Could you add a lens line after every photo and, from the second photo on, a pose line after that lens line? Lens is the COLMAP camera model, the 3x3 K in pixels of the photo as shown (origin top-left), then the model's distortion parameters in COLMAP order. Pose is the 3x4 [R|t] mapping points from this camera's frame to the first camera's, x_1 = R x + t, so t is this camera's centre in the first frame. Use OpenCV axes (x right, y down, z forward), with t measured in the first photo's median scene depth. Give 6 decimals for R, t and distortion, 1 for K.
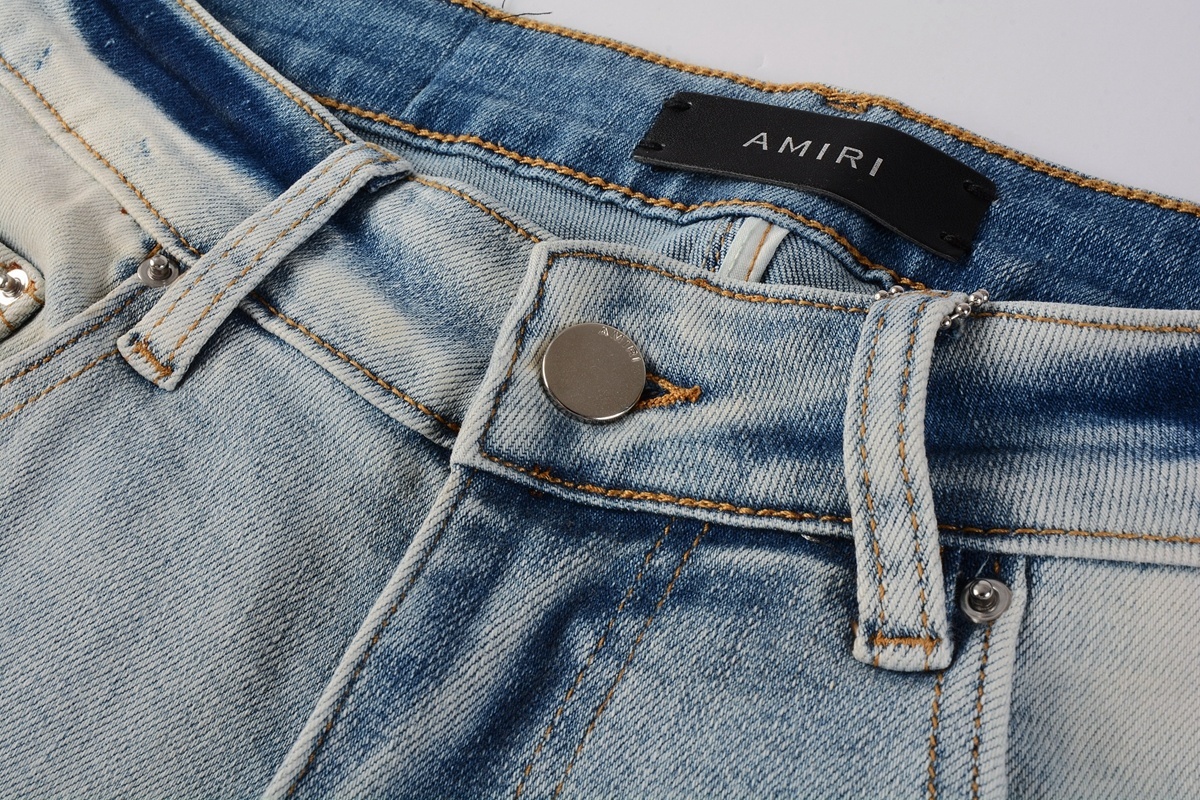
lens RADIAL K [[1302.3, 0, 605.5], [0, 1302.3, 398.6], [0, 0, 1]] dist [0.015303, 0.000000]
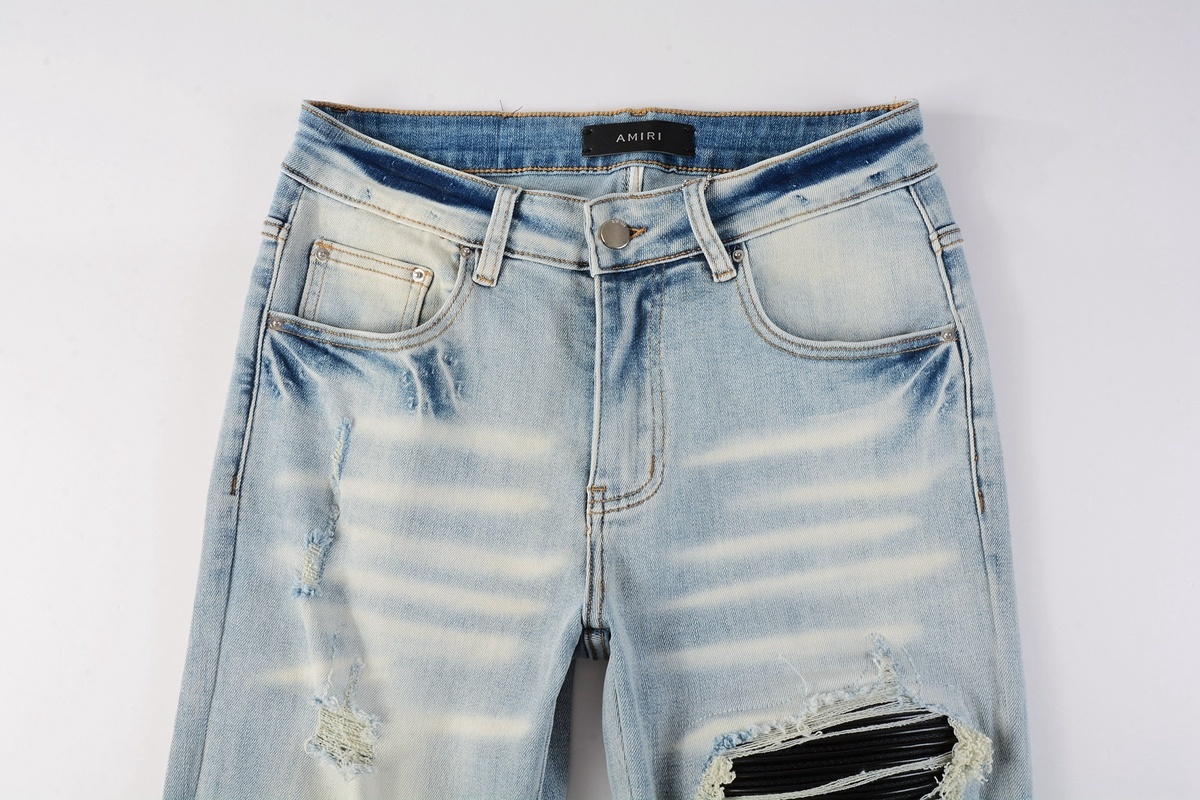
lens RADIAL K [[1137.9, 0, 597.3], [0, 1137.9, 399.1], [0, 0, 1]] dist [0.004851, 0.000000]
pose [[0.897383, -0.408965, 0.165683, -0.722201], [0.341445, 0.881432, 0.326331, -0.629242], [-0.279496, -0.236273, 0.930622, -1.882958]]
